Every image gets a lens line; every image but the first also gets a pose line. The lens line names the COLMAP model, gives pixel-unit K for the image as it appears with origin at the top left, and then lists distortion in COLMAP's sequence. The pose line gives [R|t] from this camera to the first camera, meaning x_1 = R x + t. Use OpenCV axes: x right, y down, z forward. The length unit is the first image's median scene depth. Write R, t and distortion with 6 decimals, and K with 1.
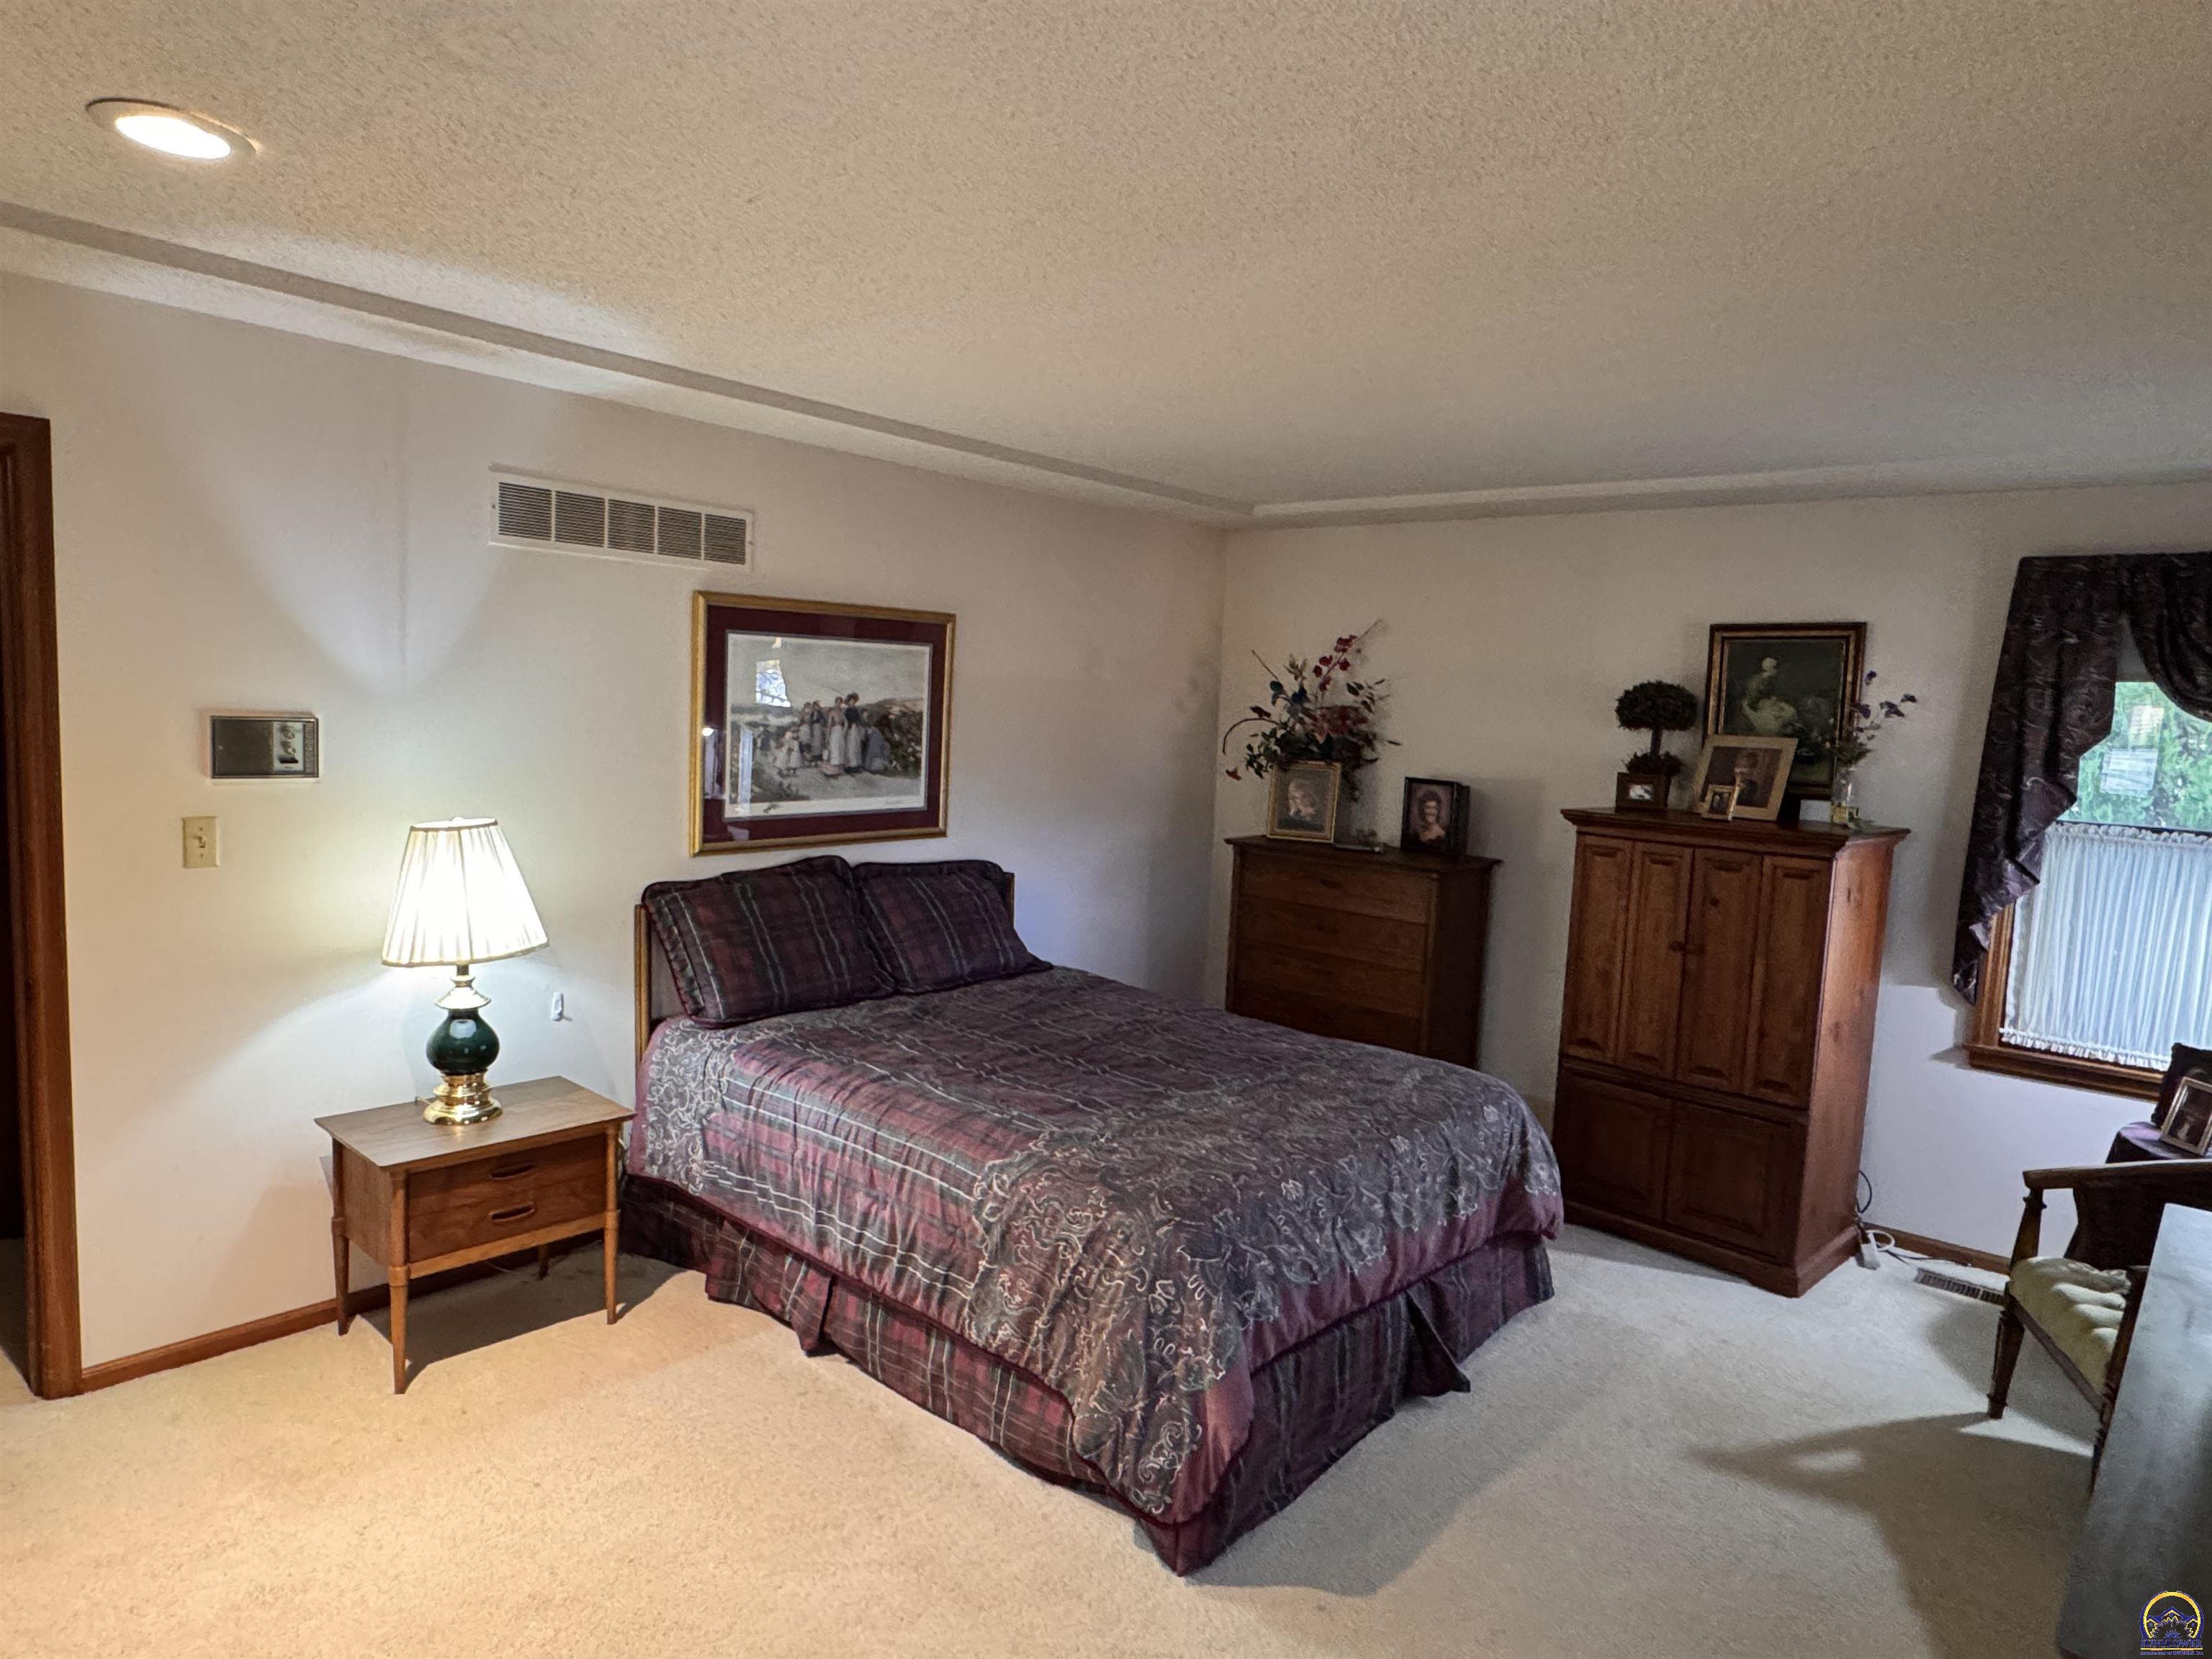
lens RADIAL K [[1350.3, 0, 1095.9], [0, 1350.3, 835.6], [0, 0, 1]] dist [-0.004915, 0.000176]
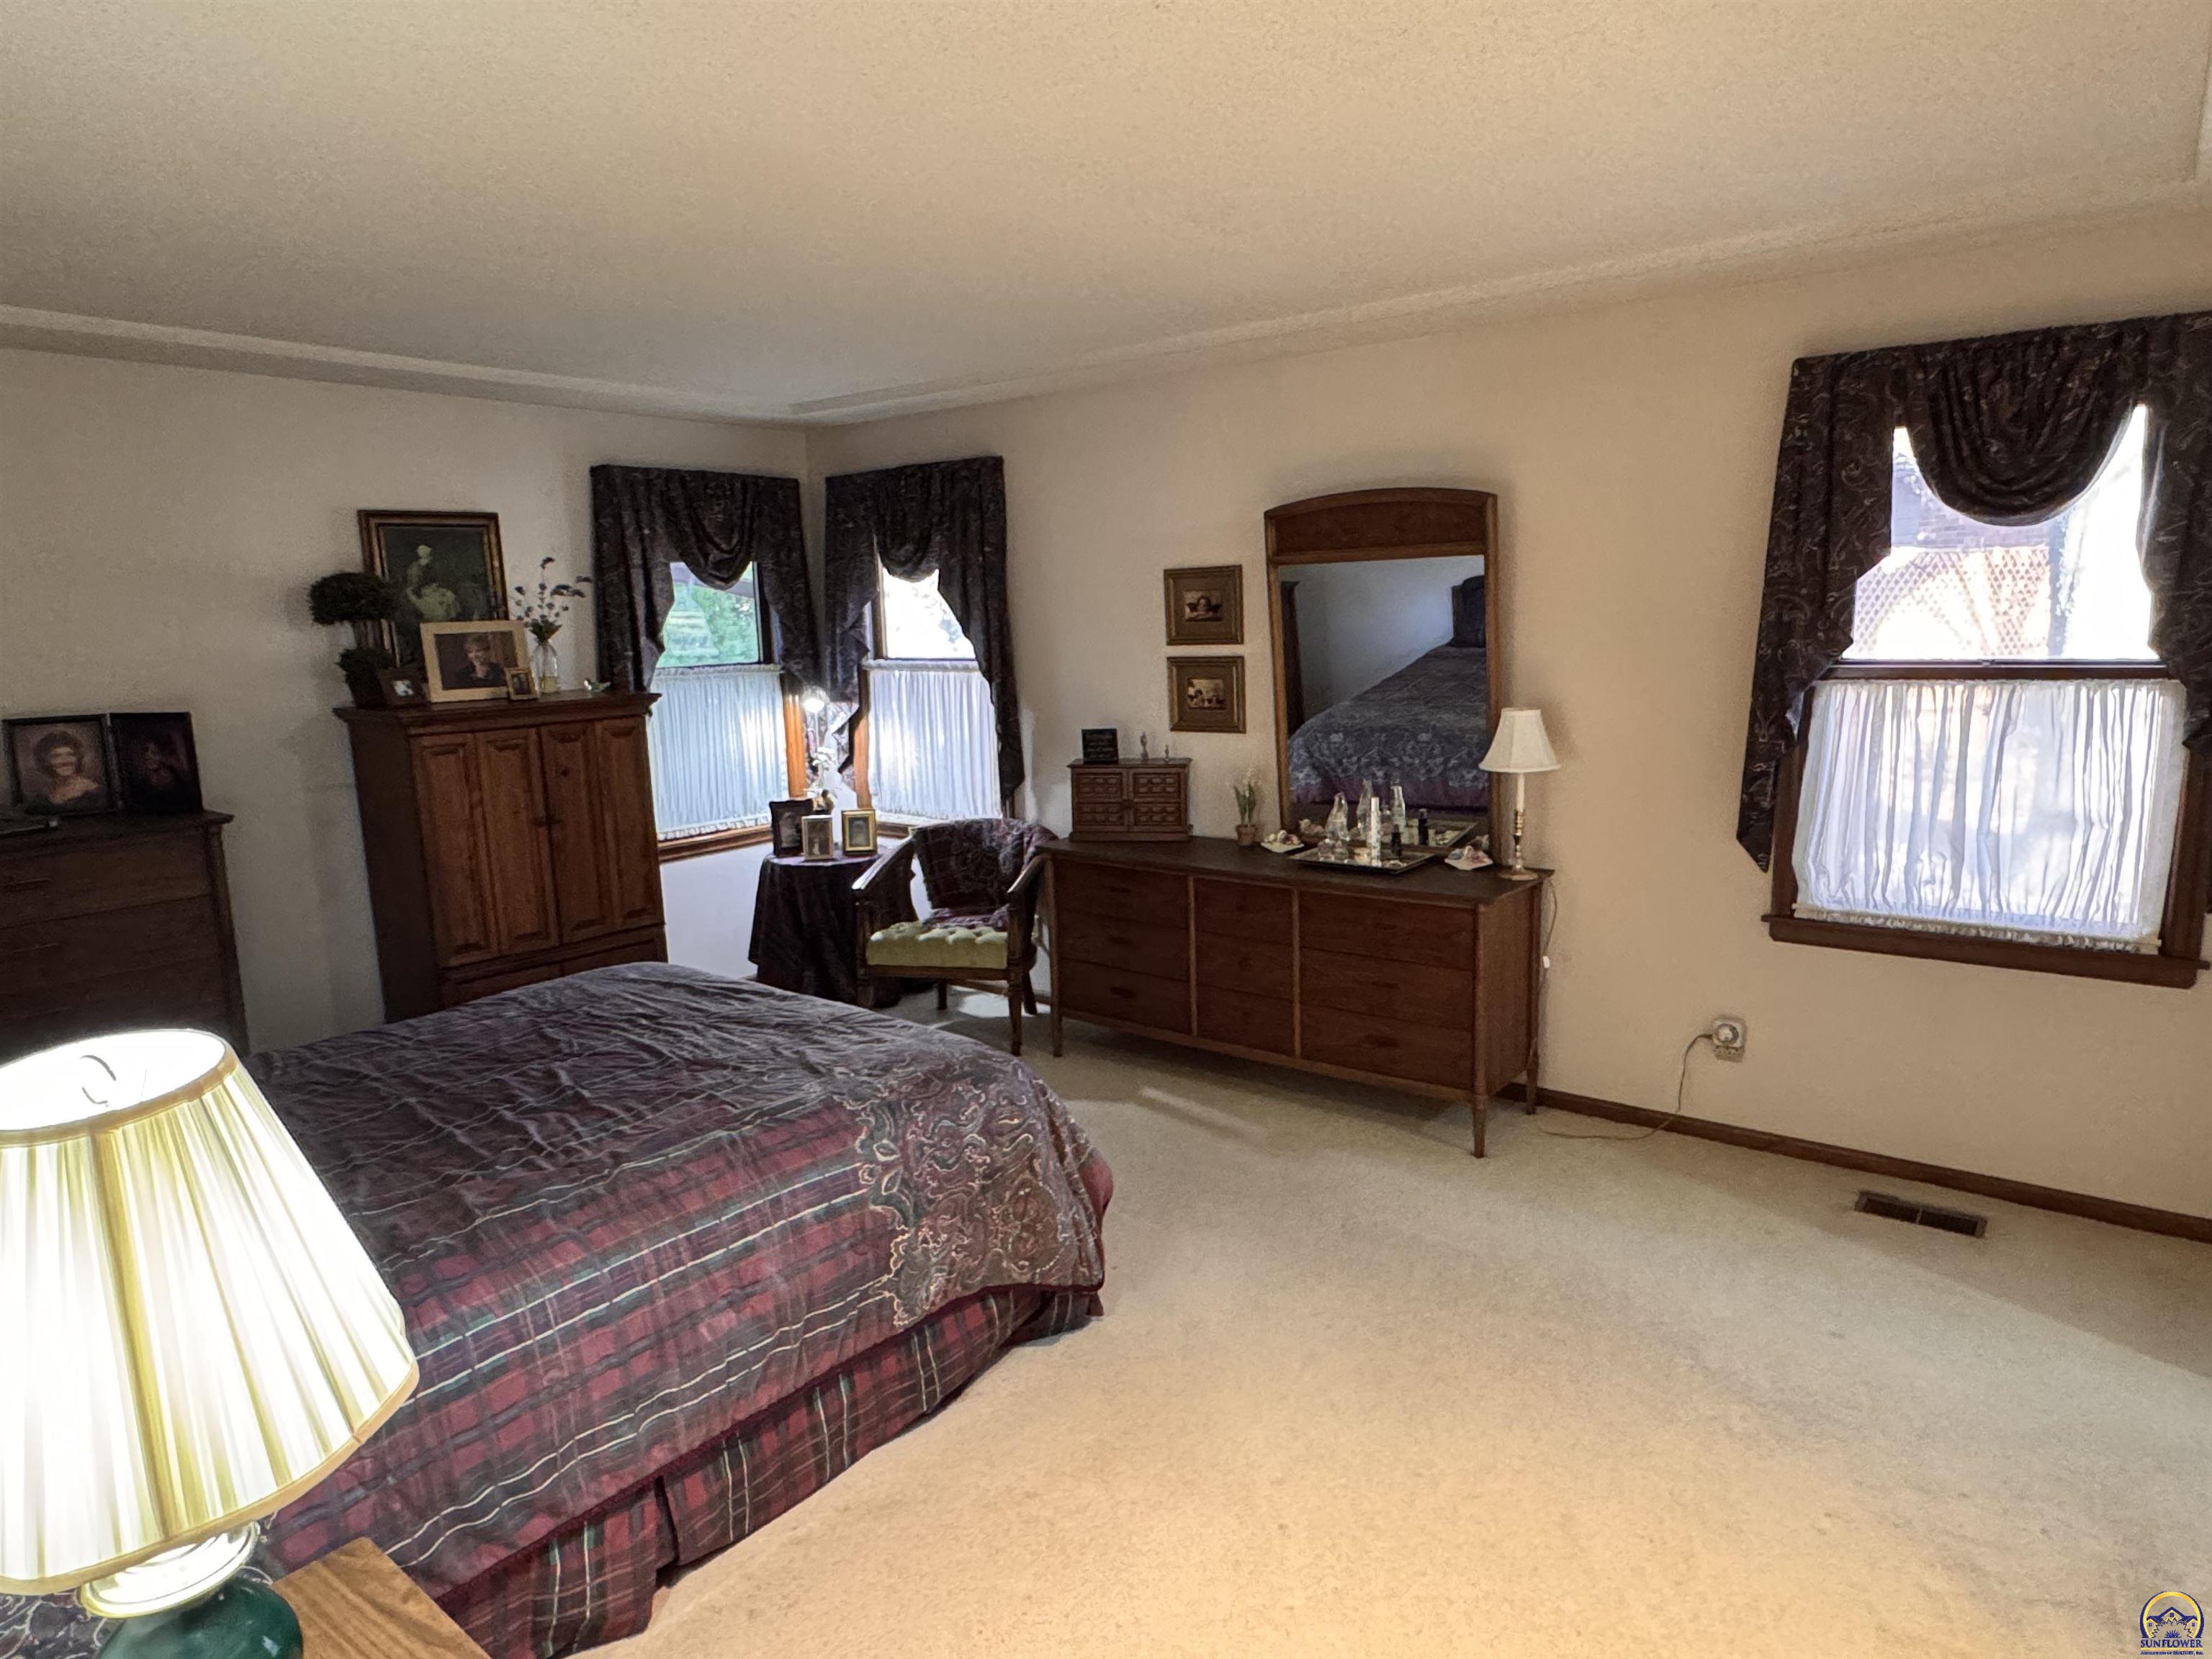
lens RADIAL K [[1350.3, 0, 1095.9], [0, 1350.3, 835.6], [0, 0, 1]] dist [-0.004915, 0.000176]
pose [[-0.061951, -0.212234, 0.975253, -0.625972], [0.127569, 0.967432, 0.218636, -0.082882], [-0.989893, 0.137957, -0.032859, 0.598443]]
